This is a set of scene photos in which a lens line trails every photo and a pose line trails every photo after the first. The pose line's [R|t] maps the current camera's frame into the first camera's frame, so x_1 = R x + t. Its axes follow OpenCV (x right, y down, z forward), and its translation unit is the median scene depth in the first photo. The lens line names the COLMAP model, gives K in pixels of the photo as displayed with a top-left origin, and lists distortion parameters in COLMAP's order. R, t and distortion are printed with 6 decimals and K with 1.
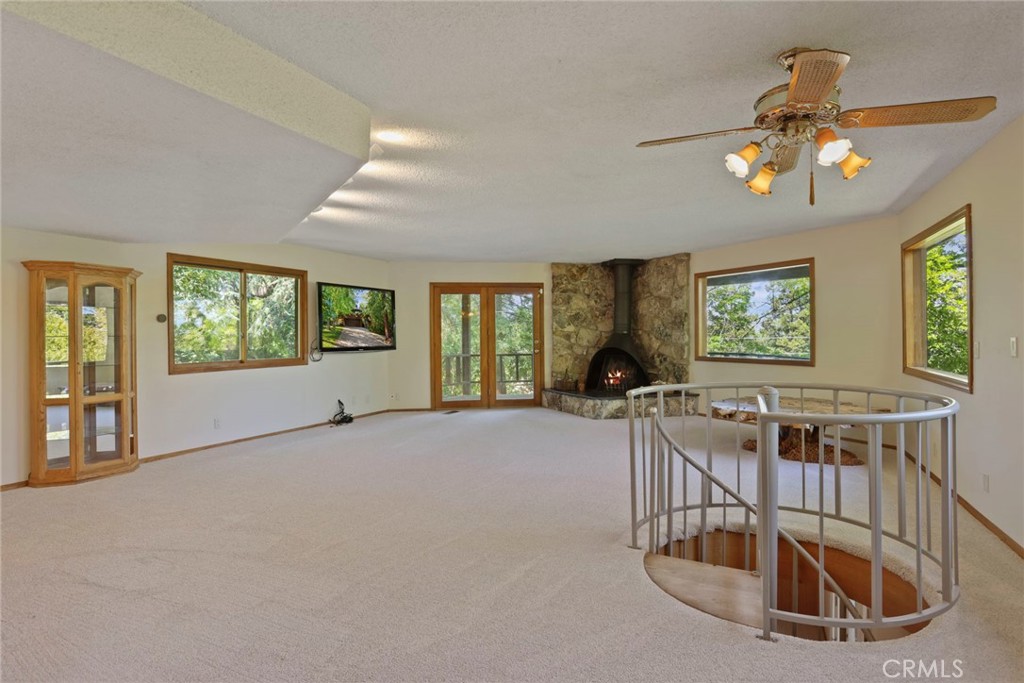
lens RADIAL K [[570.6, 0, 512.1], [0, 570.6, 338.7], [0, 0, 1]] dist [-0.002355, -0.000305]
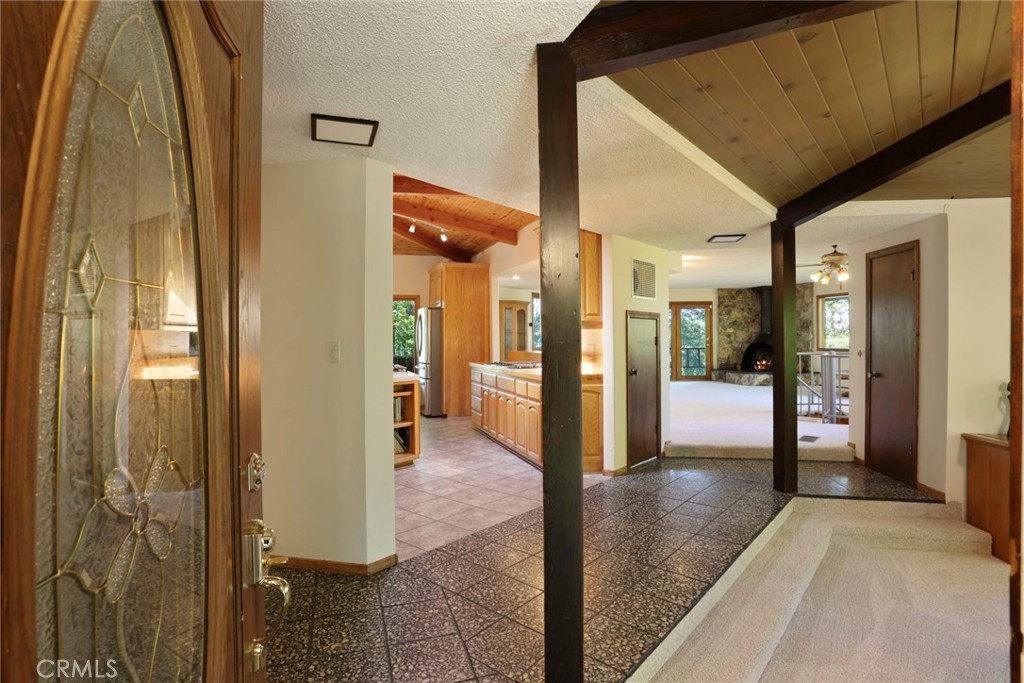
lens RADIAL K [[570.6, 0, 512.0], [0, 570.6, 335.9], [0, 0, 1]] dist [-0.002355, -0.000305]
pose [[0.977646, 0.003753, -0.210222, -0.153999], [-0.005894, 0.999937, -0.009558, 0.015287], [0.210173, 0.010583, 0.977607, -0.646684]]
